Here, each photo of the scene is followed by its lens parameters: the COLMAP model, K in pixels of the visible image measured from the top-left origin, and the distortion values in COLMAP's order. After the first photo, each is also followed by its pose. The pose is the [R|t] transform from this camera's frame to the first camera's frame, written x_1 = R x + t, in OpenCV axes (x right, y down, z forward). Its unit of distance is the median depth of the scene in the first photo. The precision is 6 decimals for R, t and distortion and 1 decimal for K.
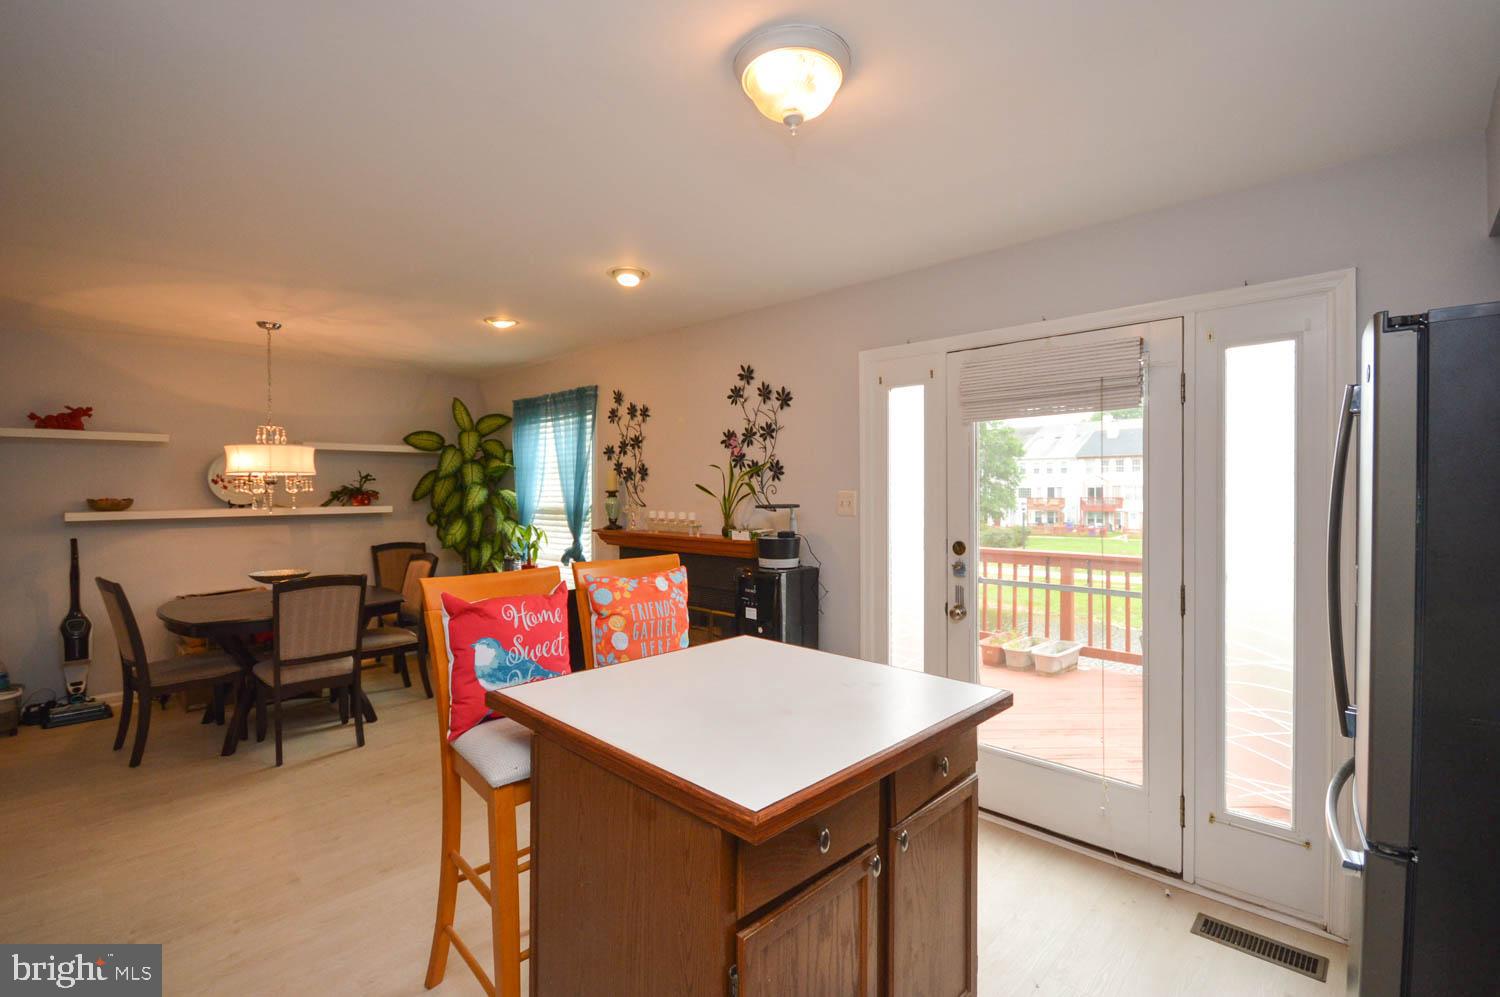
lens RADIAL K [[698.6, 0, 753.8], [0, 698.6, 490.7], [0, 0, 1]] dist [0.003254, 0.000257]
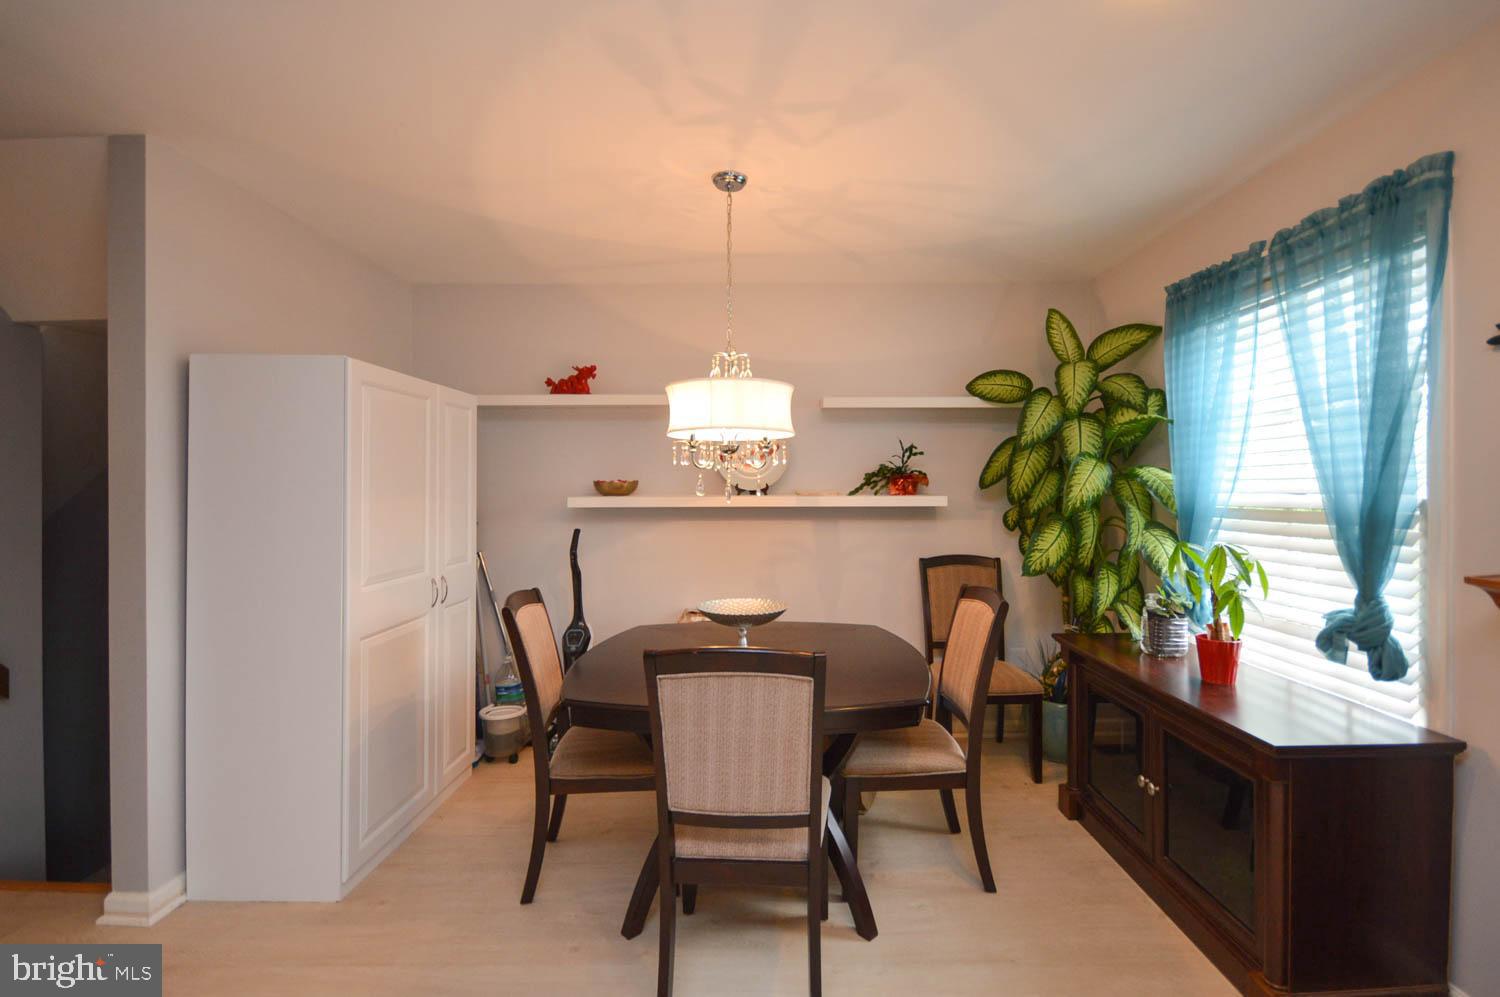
lens RADIAL K [[698.6, 0, 753.8], [0, 698.6, 490.7], [0, 0, 1]] dist [0.003254, 0.000257]
pose [[0.684937, 0.009299, -0.728543, -0.188407], [-0.004632, 0.999954, 0.008409, 0.012823], [0.728587, -0.002385, 0.684949, 0.461914]]
